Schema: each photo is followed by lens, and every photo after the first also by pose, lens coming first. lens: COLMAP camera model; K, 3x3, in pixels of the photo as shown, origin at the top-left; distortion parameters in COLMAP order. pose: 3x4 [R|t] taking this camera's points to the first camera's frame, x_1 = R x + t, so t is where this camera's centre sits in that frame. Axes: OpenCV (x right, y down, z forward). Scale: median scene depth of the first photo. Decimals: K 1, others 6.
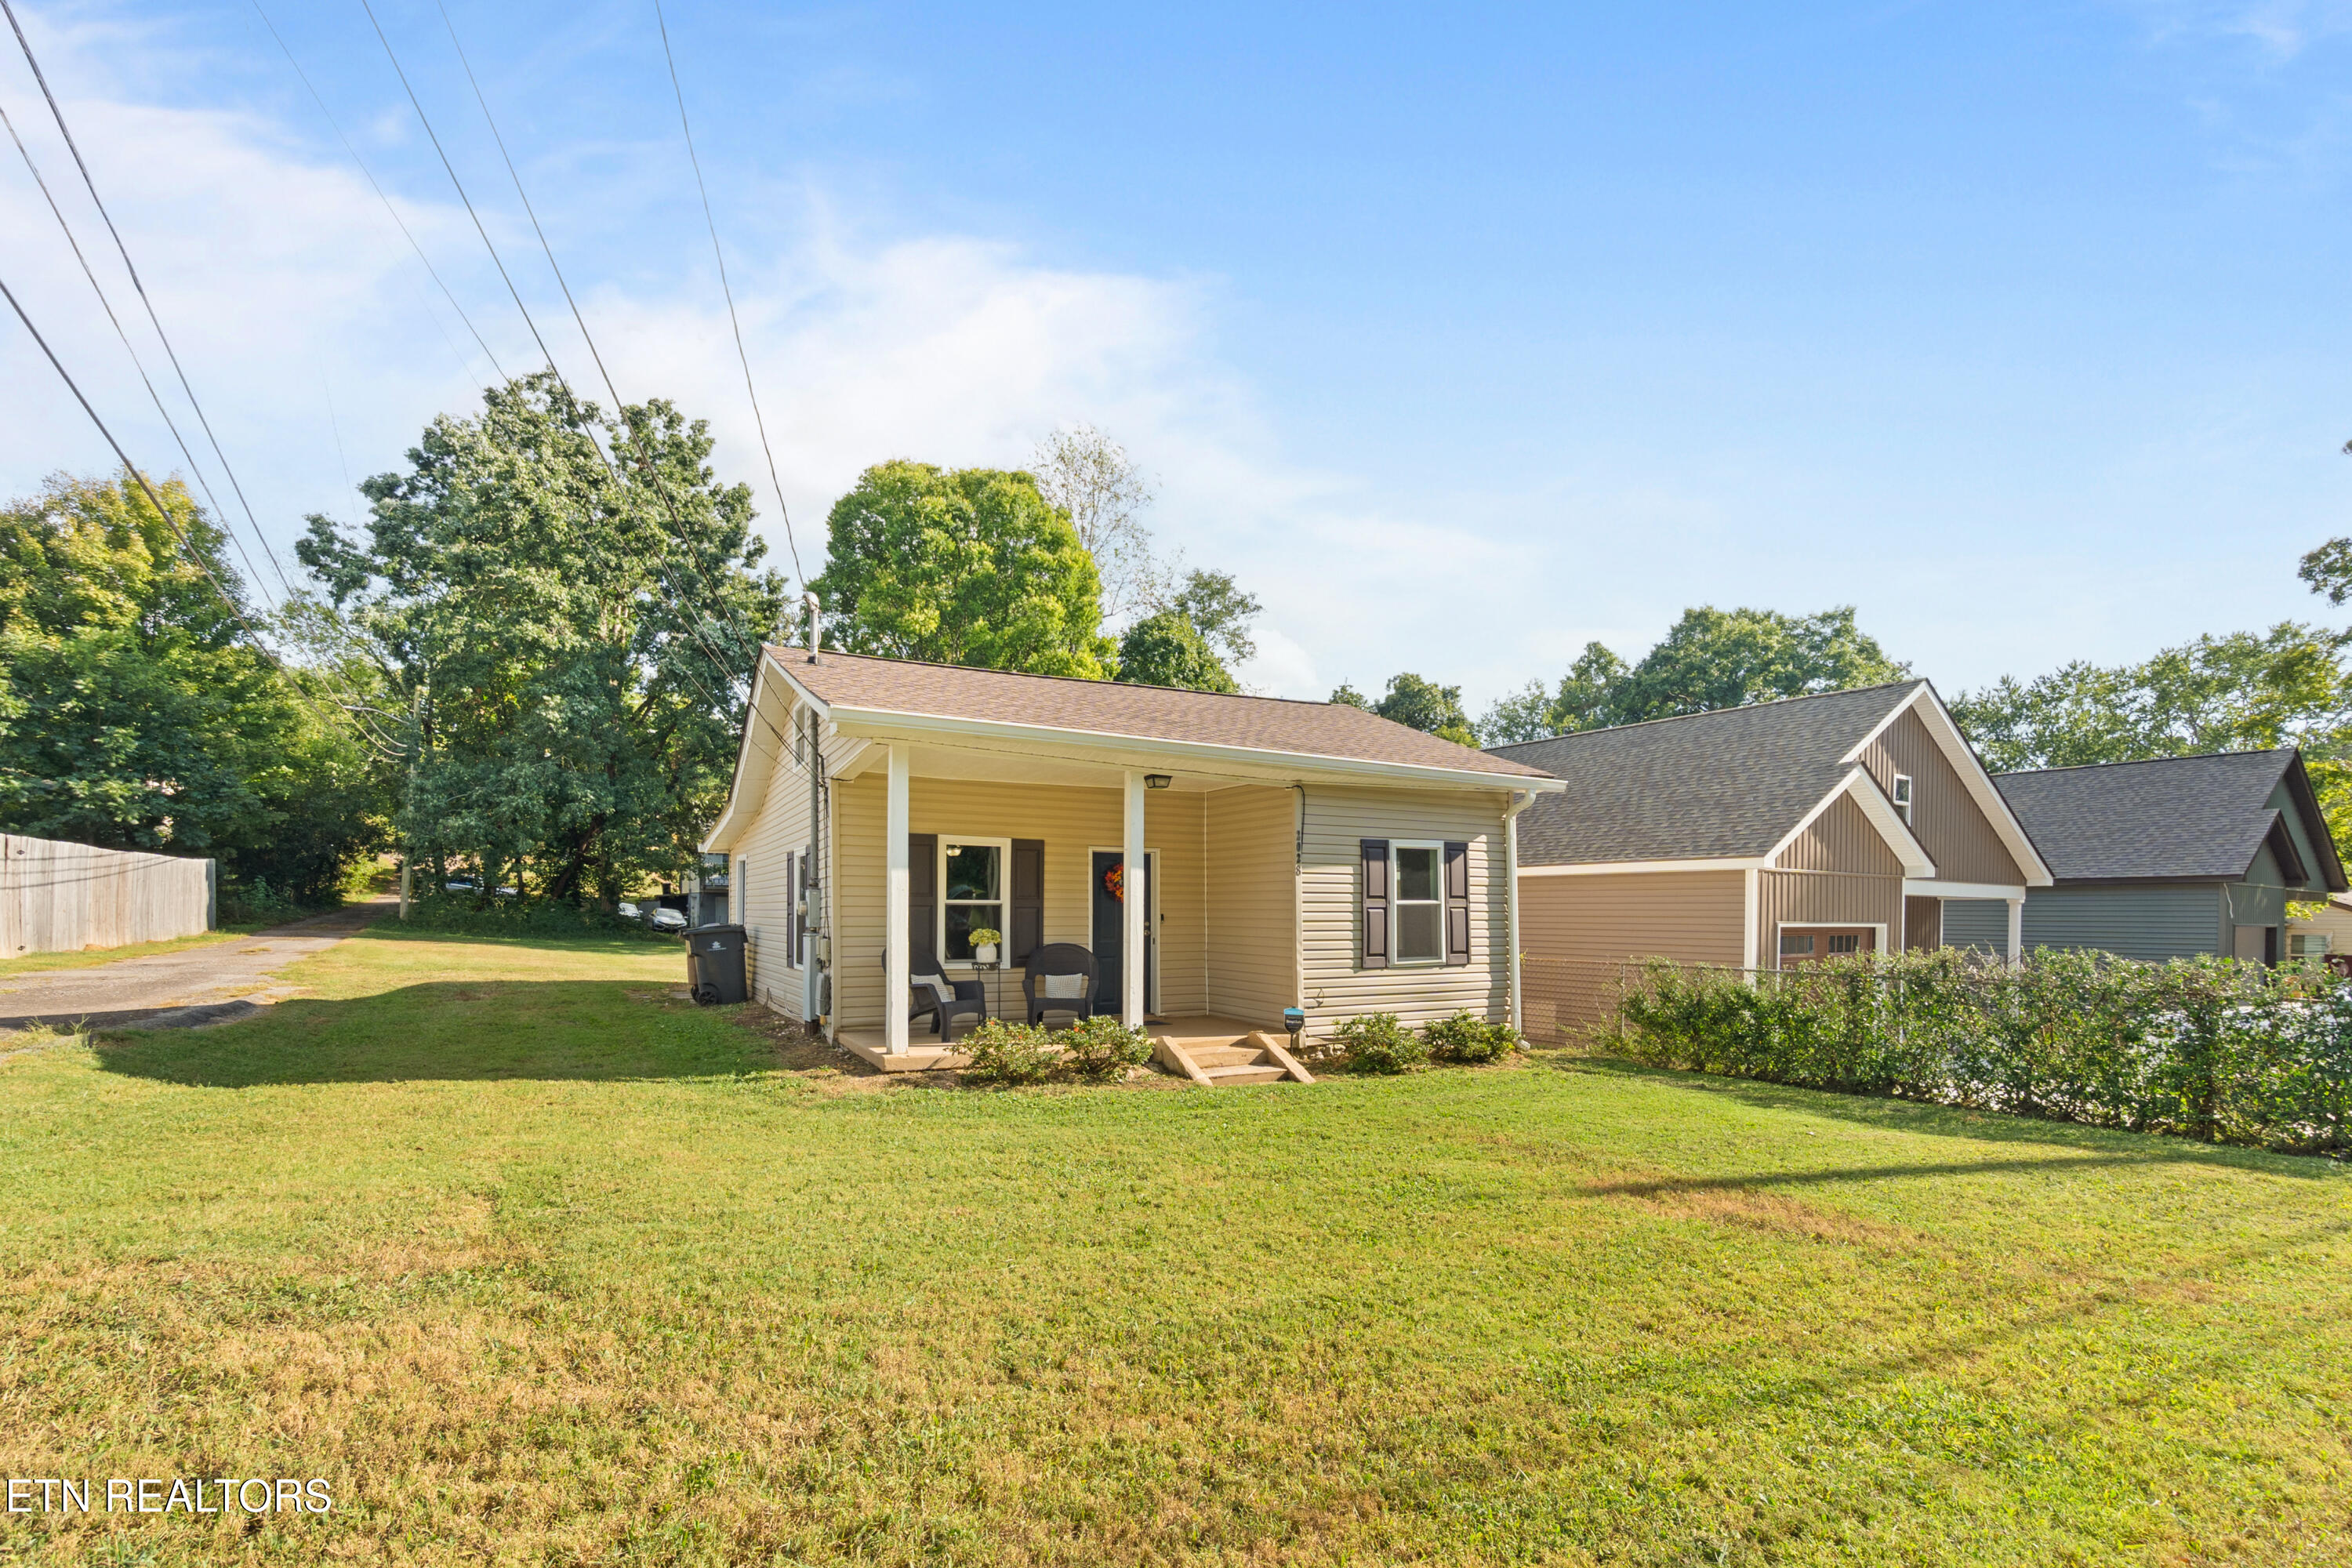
lens RADIAL K [[1074.7, 0, 1182.4], [0, 1074.7, 826.2], [0, 0, 1]] dist [0.002509, 0.000621]
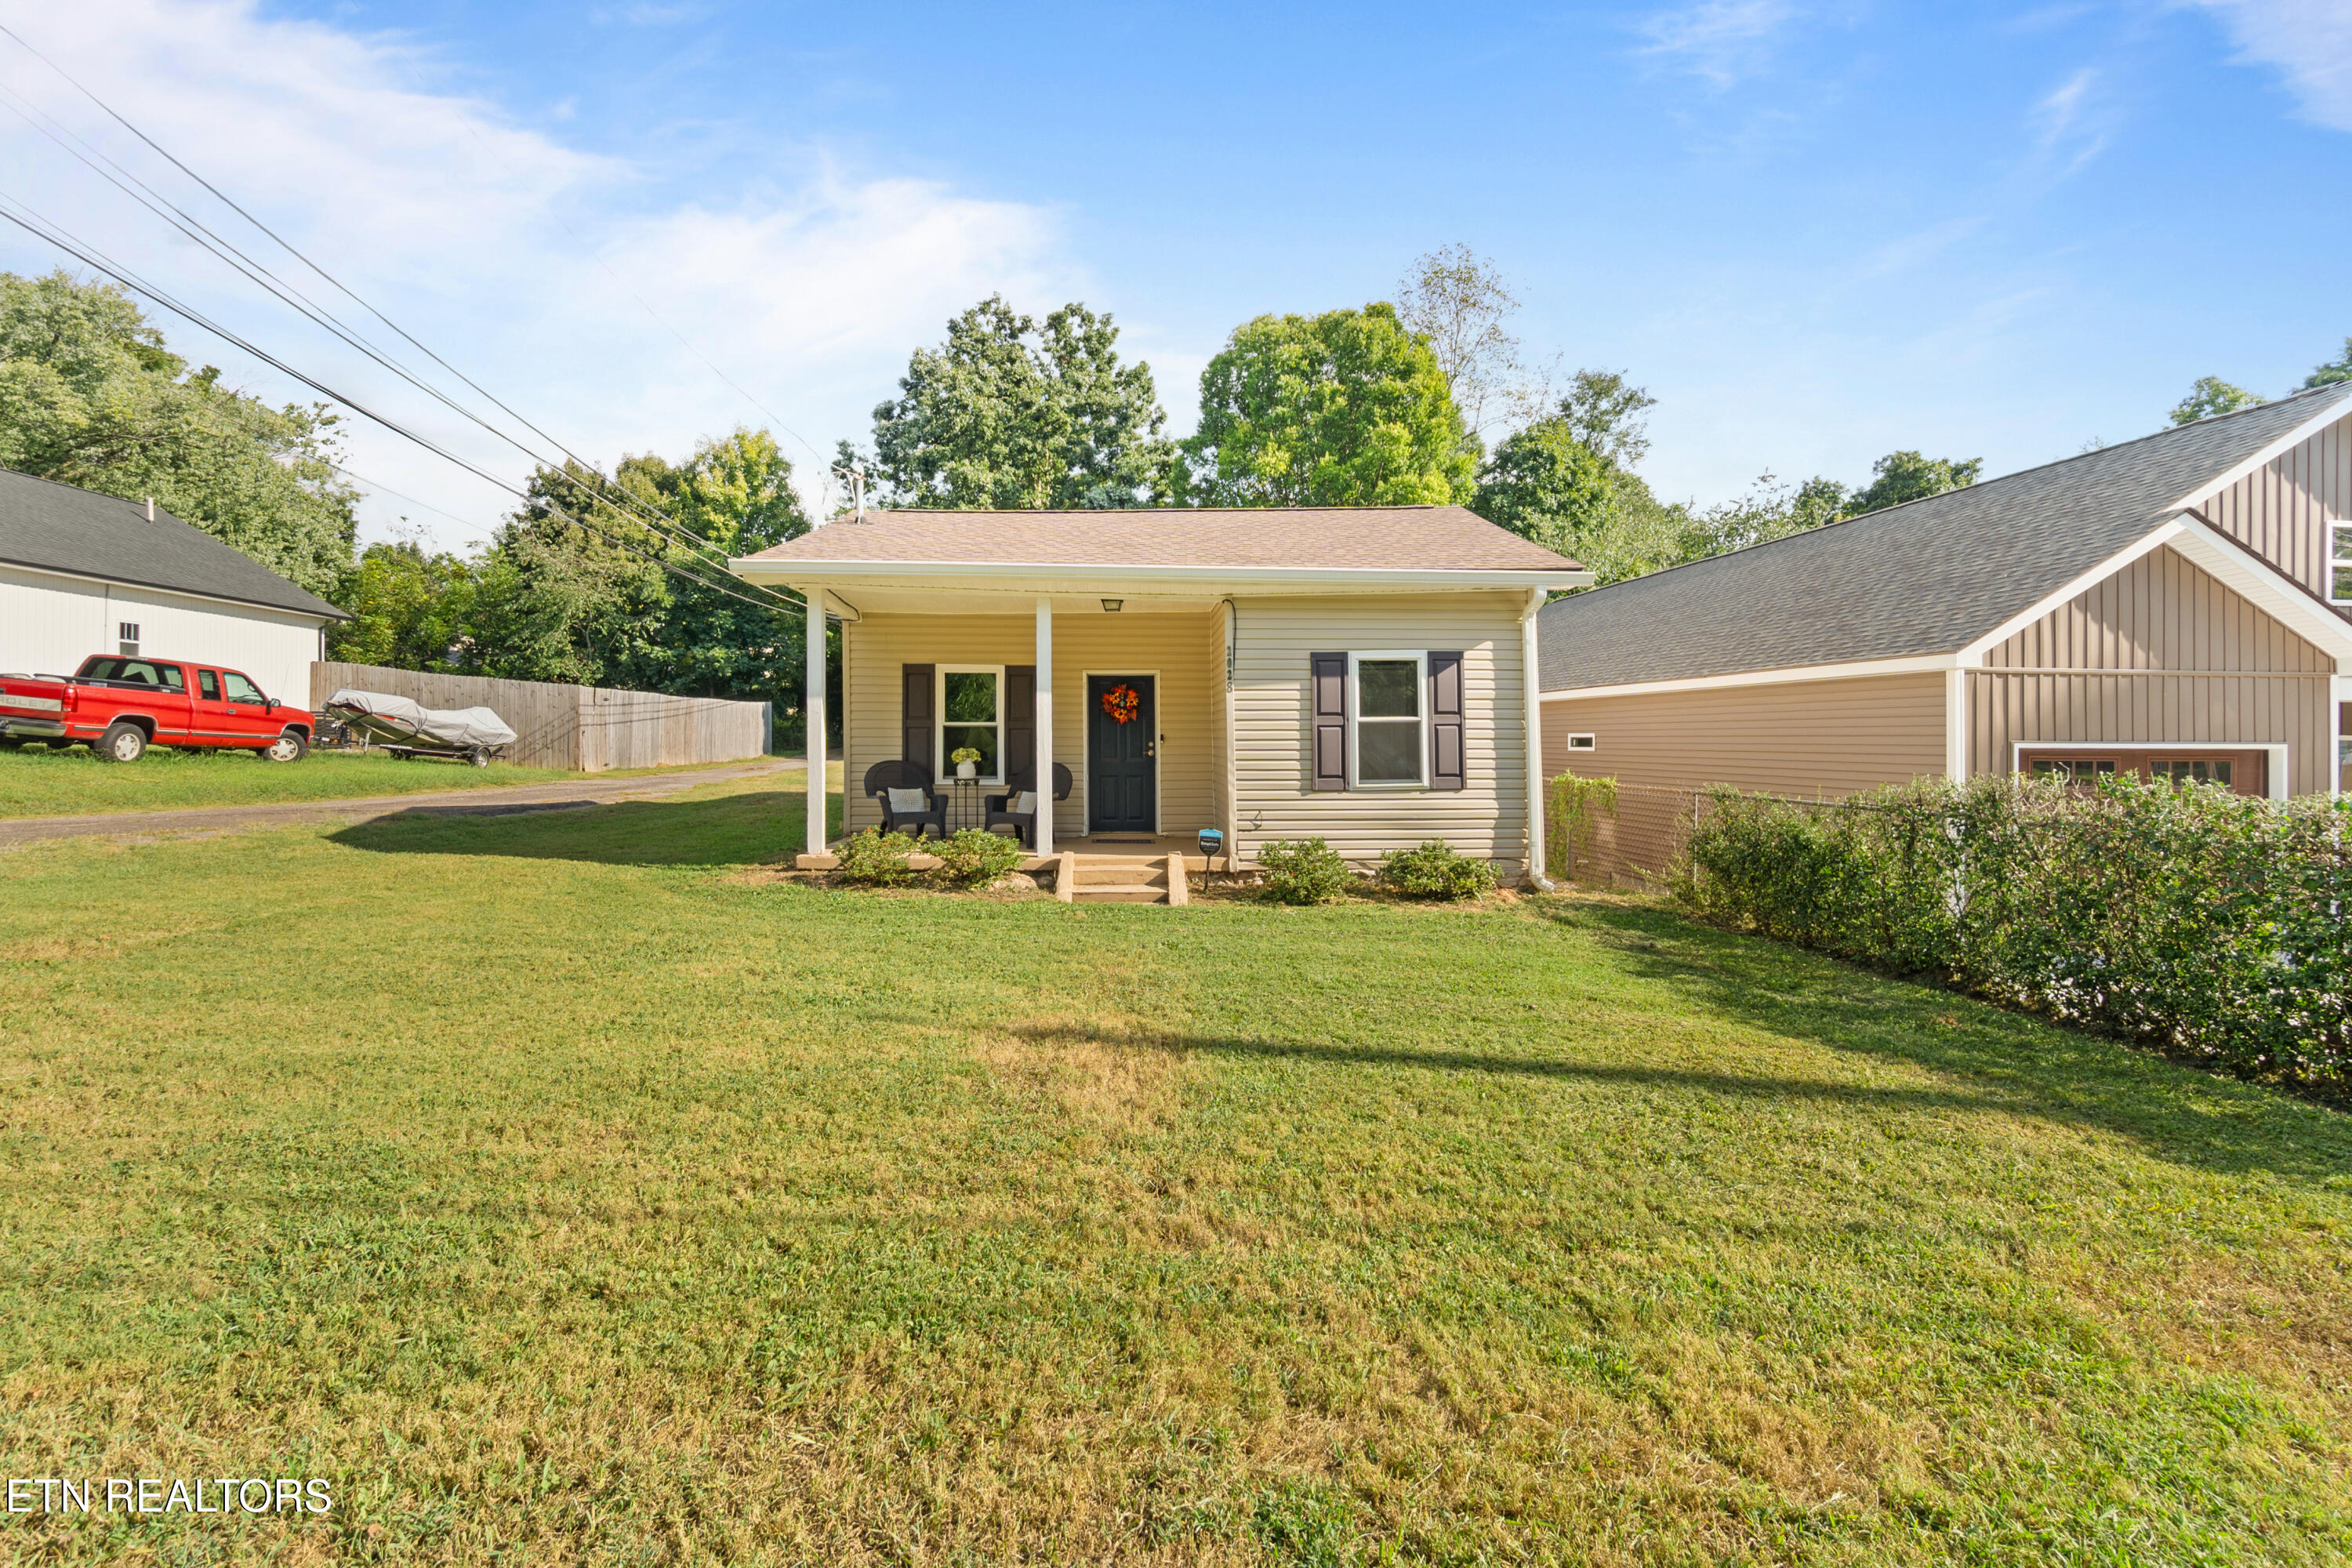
lens RADIAL K [[1044.1, 0, 1180.2], [0, 1044.1, 651.5], [0, 0, 1]] dist [-0.000061, -0.000180]
pose [[0.891813, -0.043009, -0.450354, 0.137323], [0.040968, 0.999058, -0.014283, 0.005665], [0.450544, -0.005713, 0.892736, 0.039934]]
